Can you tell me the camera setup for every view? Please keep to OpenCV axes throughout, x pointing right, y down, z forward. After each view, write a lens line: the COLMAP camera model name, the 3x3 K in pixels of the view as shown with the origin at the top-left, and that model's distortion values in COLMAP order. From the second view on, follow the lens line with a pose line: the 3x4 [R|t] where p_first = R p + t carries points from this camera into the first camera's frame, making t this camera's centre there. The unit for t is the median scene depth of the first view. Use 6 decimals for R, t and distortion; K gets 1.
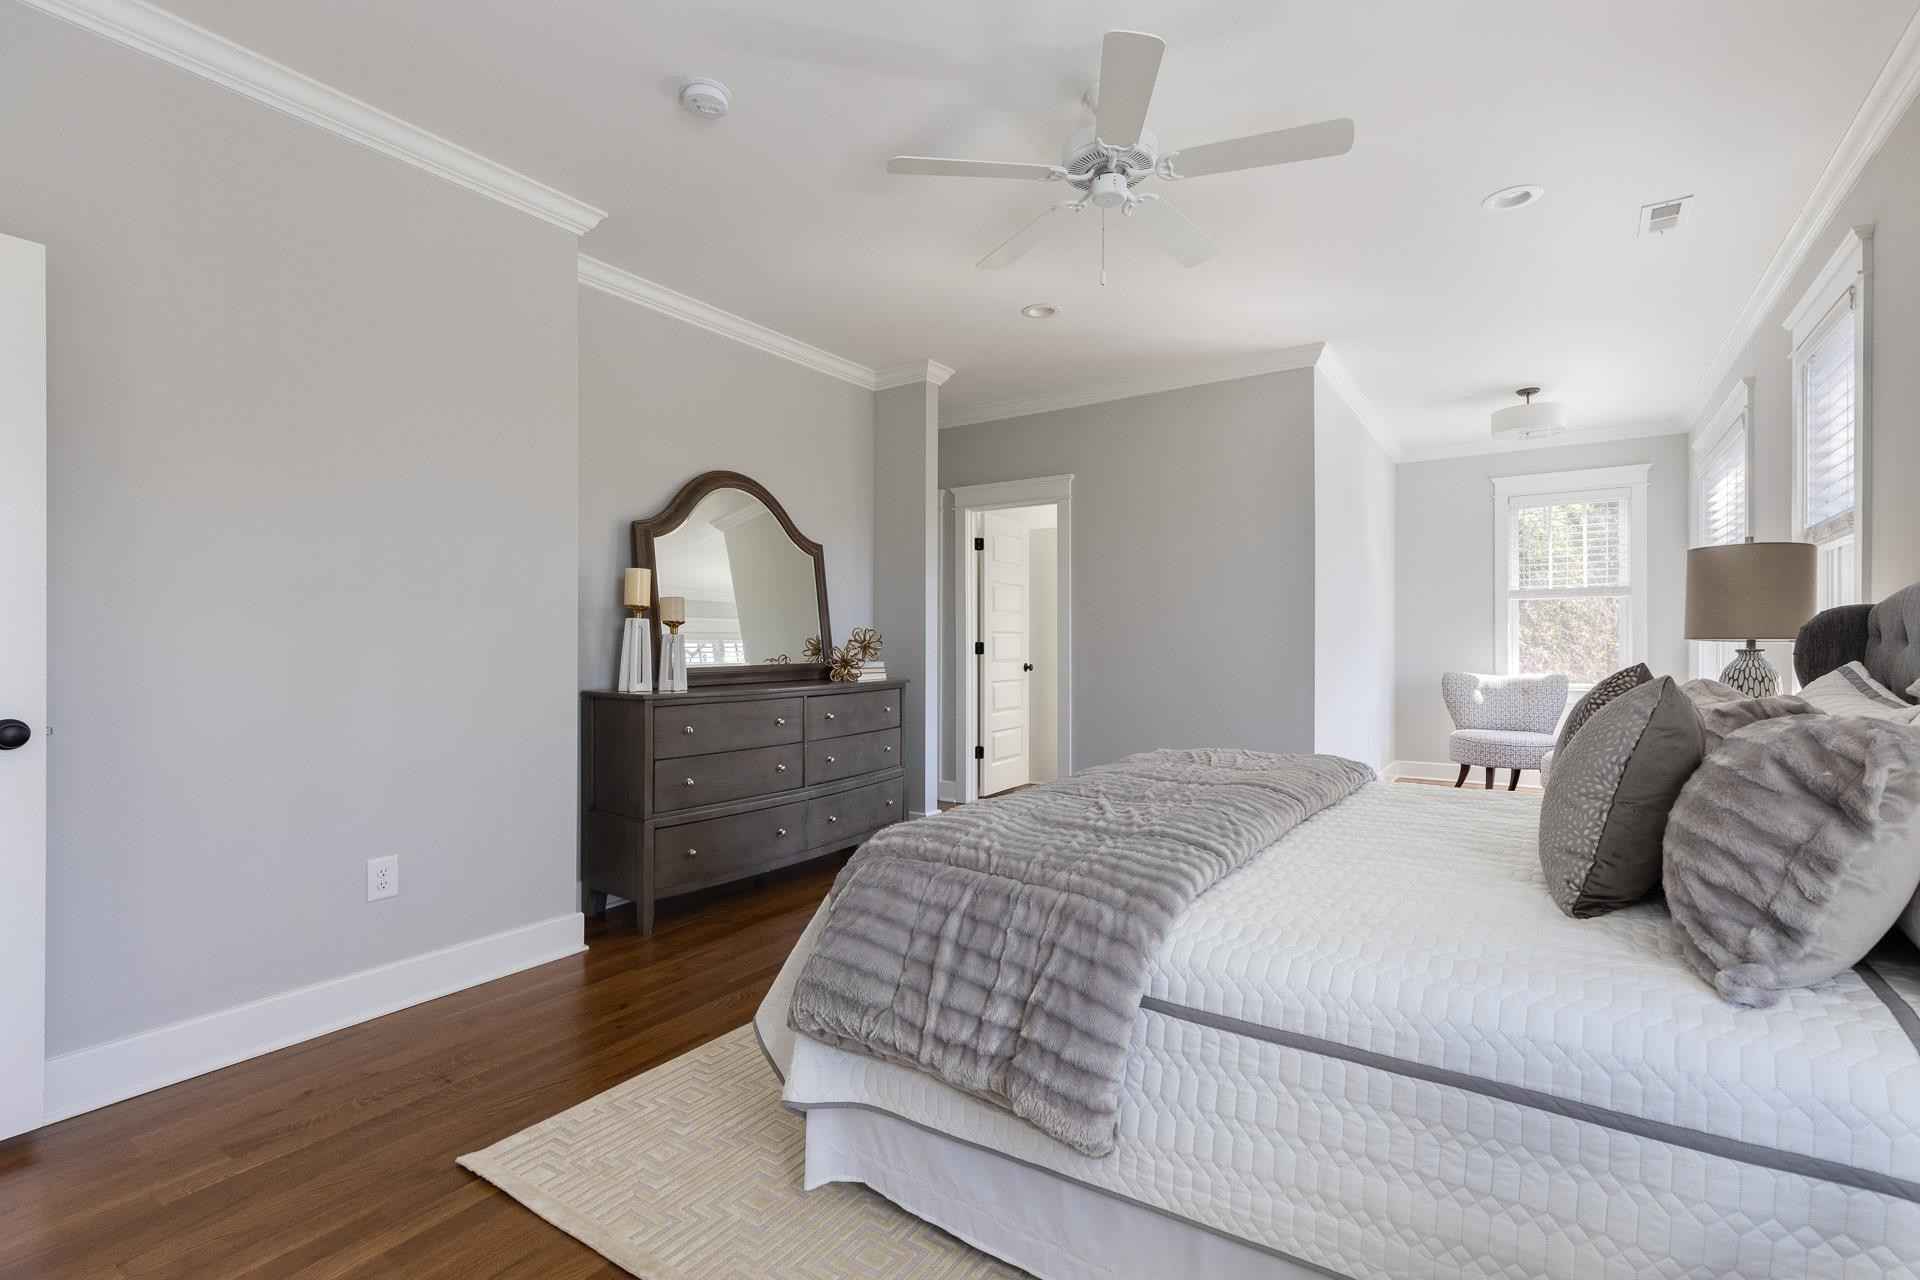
lens RADIAL K [[870.1, 0, 974.9], [0, 870.1, 645.3], [0, 0, 1]] dist [0.019589, 0.000268]
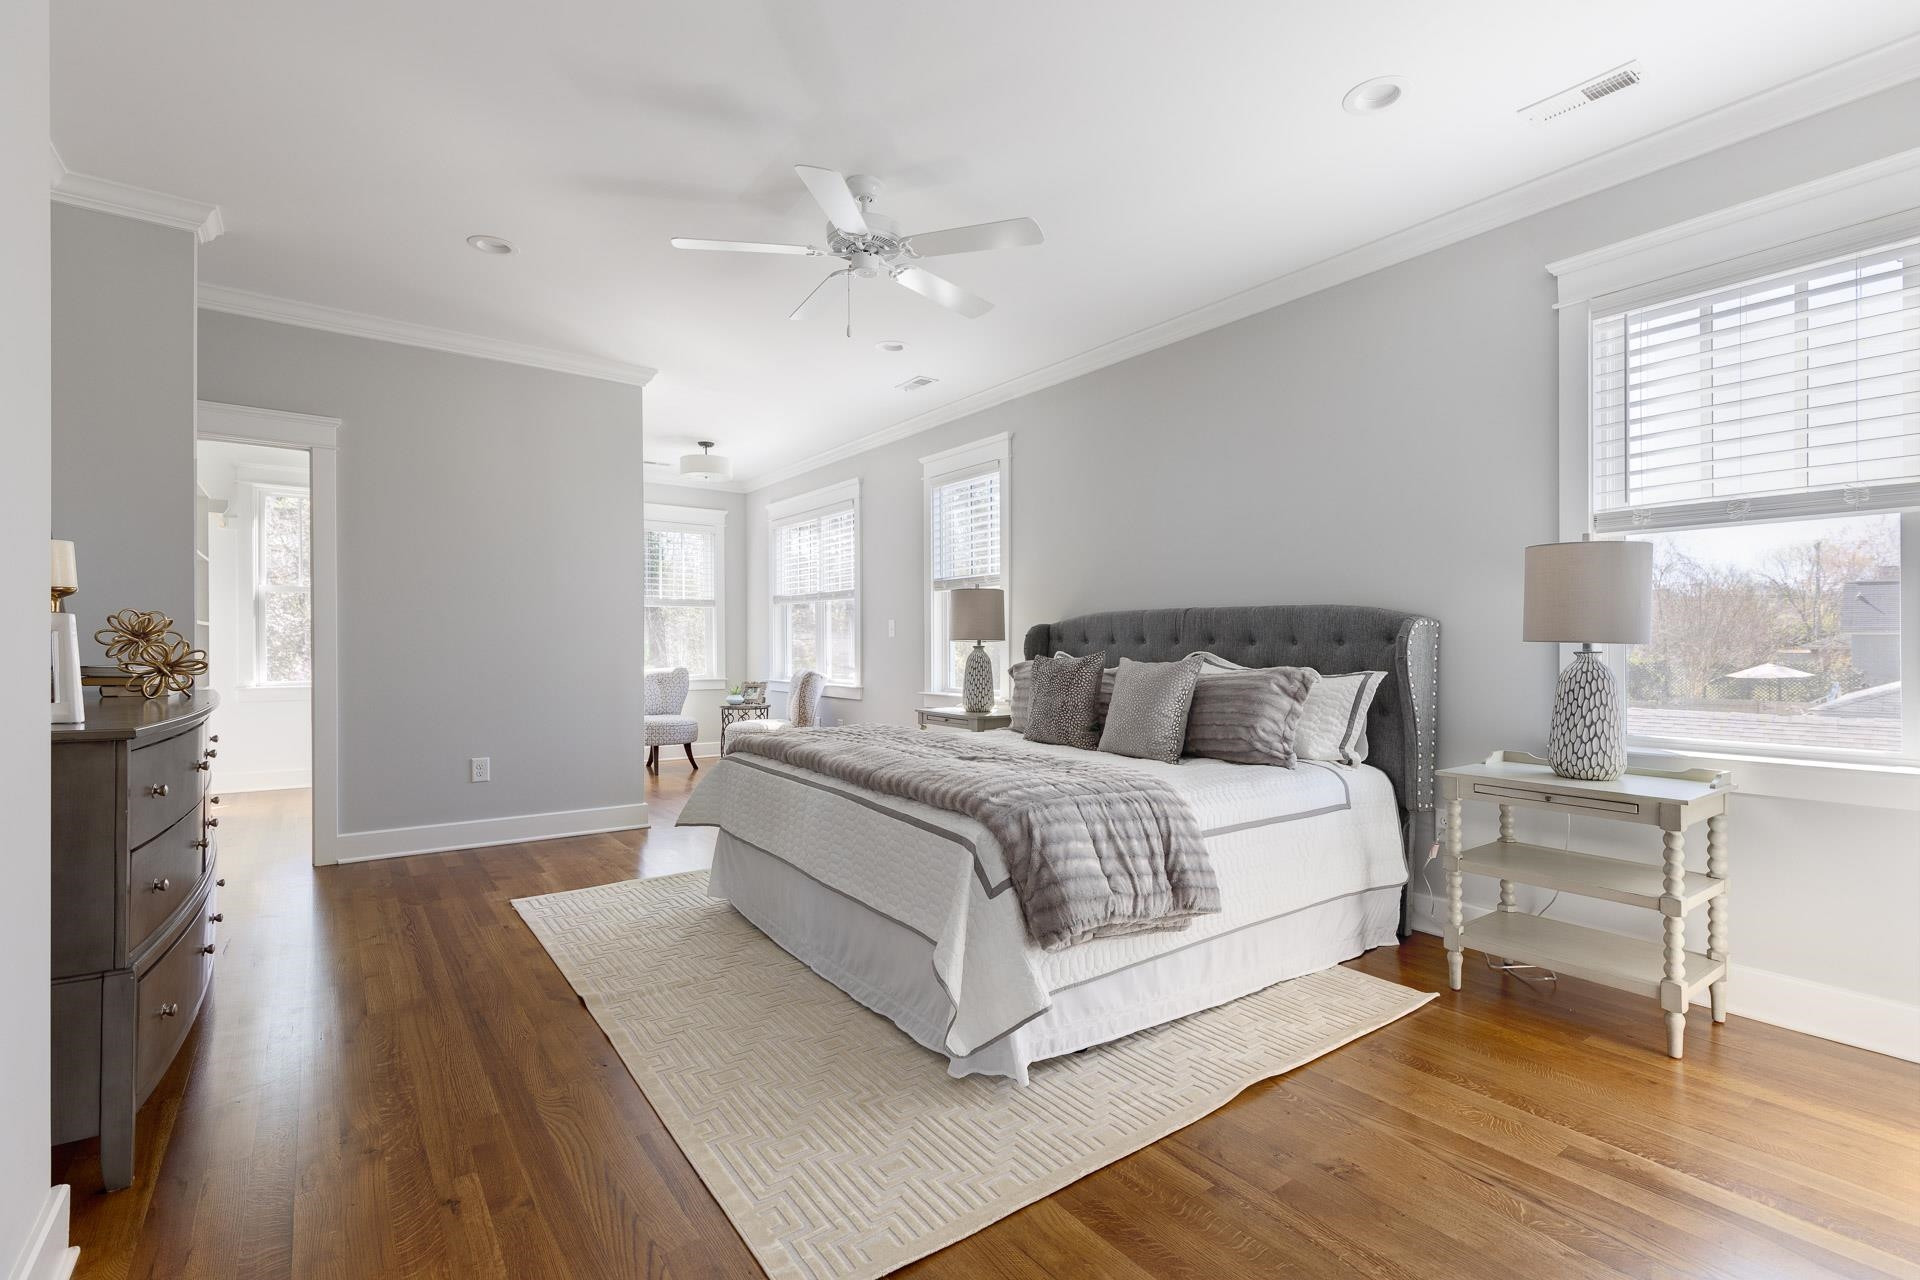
lens RADIAL K [[870.1, 0, 974.9], [0, 870.1, 645.3], [0, 0, 1]] dist [0.019589, 0.000268]
pose [[0.340445, 0.003263, 0.940259, -0.501331], [-0.000911, 0.999995, -0.003141, 0.005933], [-0.940264, 0.000213, 0.340446, 0.243811]]
